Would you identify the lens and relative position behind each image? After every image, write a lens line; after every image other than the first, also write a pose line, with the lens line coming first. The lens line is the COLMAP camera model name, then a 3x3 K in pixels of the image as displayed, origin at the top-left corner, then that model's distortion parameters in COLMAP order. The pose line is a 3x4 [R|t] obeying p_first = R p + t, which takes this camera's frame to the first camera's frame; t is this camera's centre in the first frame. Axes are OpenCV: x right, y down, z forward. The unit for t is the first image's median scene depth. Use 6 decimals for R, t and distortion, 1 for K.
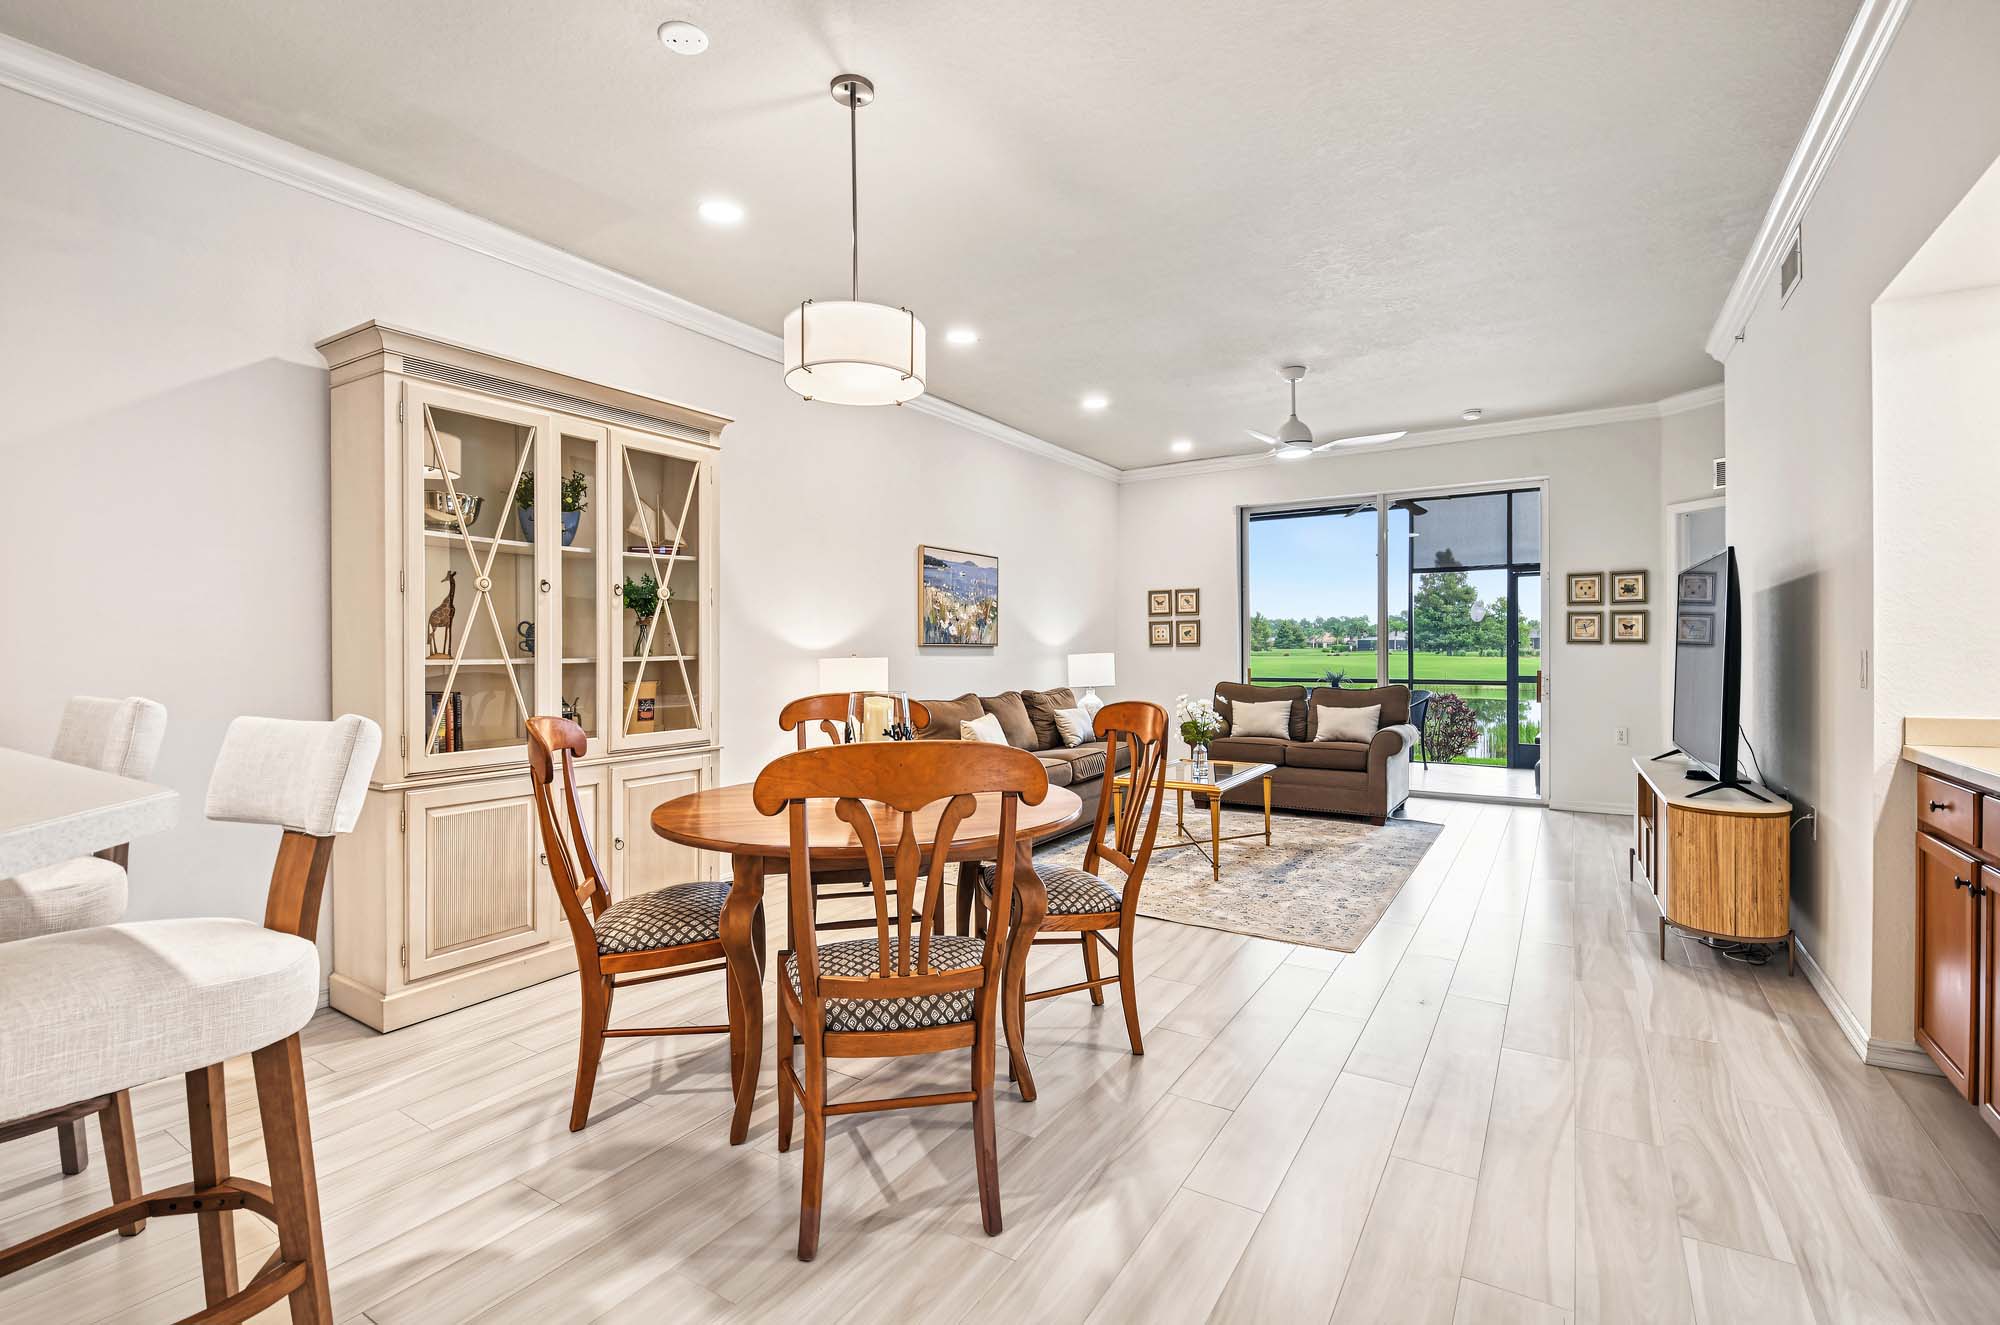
lens RADIAL K [[969.3, 0, 1000.0], [0, 969.3, 662.5], [0, 0, 1]] dist [0.004390, 0.000283]
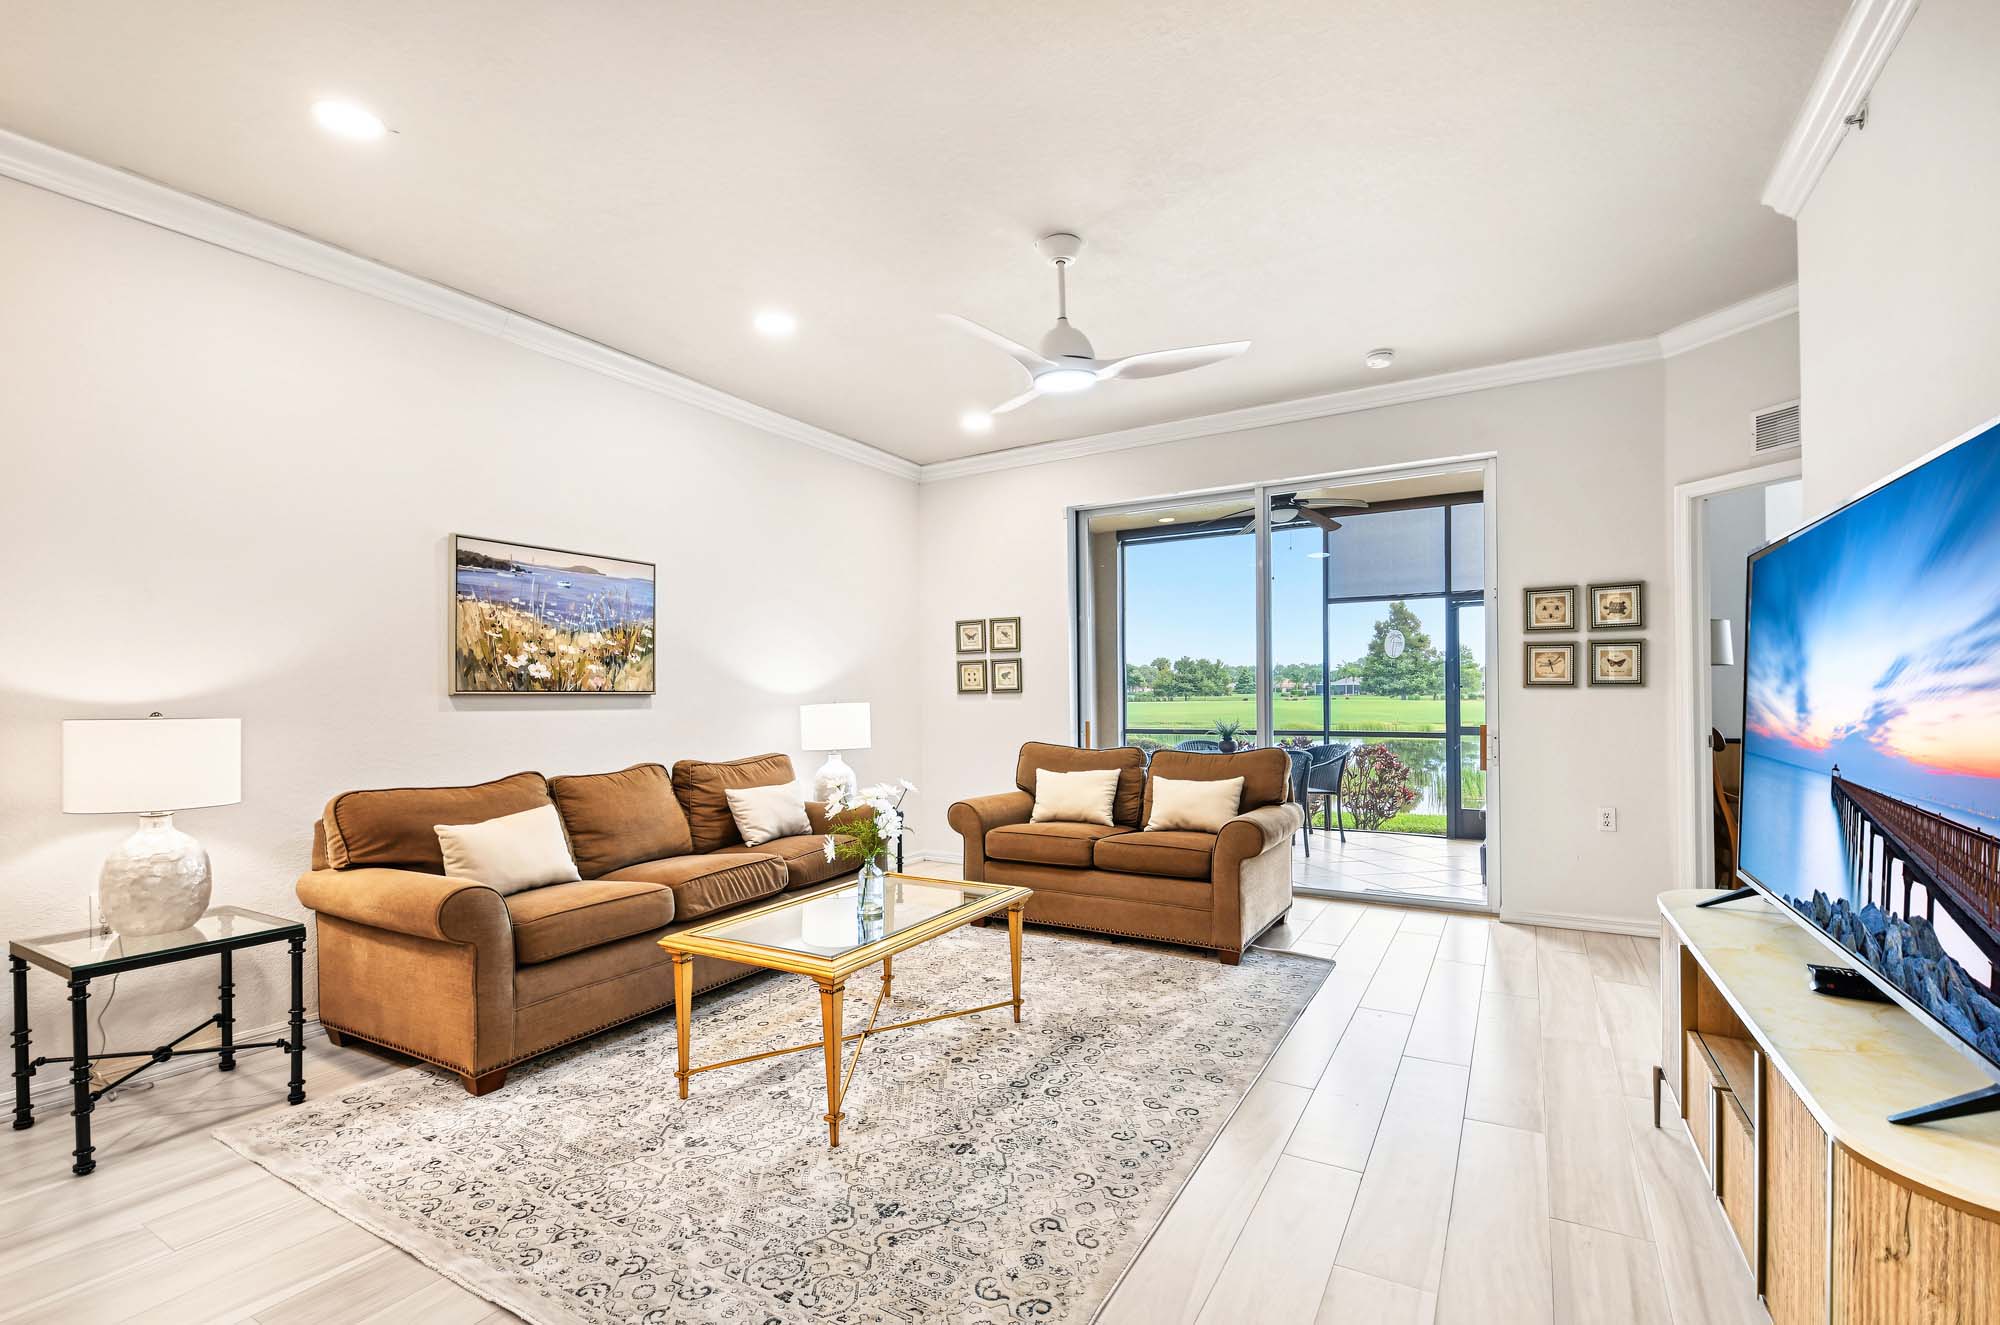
lens RADIAL K [[844.3, 0, 946.5], [0, 844.3, 700.6], [0, 0, 1]] dist [0.003225, -0.000376]
pose [[0.997900, -0.003099, -0.064695, 0.216287], [0.002658, 0.999973, -0.006909, -0.007111], [0.064714, 0.006723, 0.997881, 0.379672]]
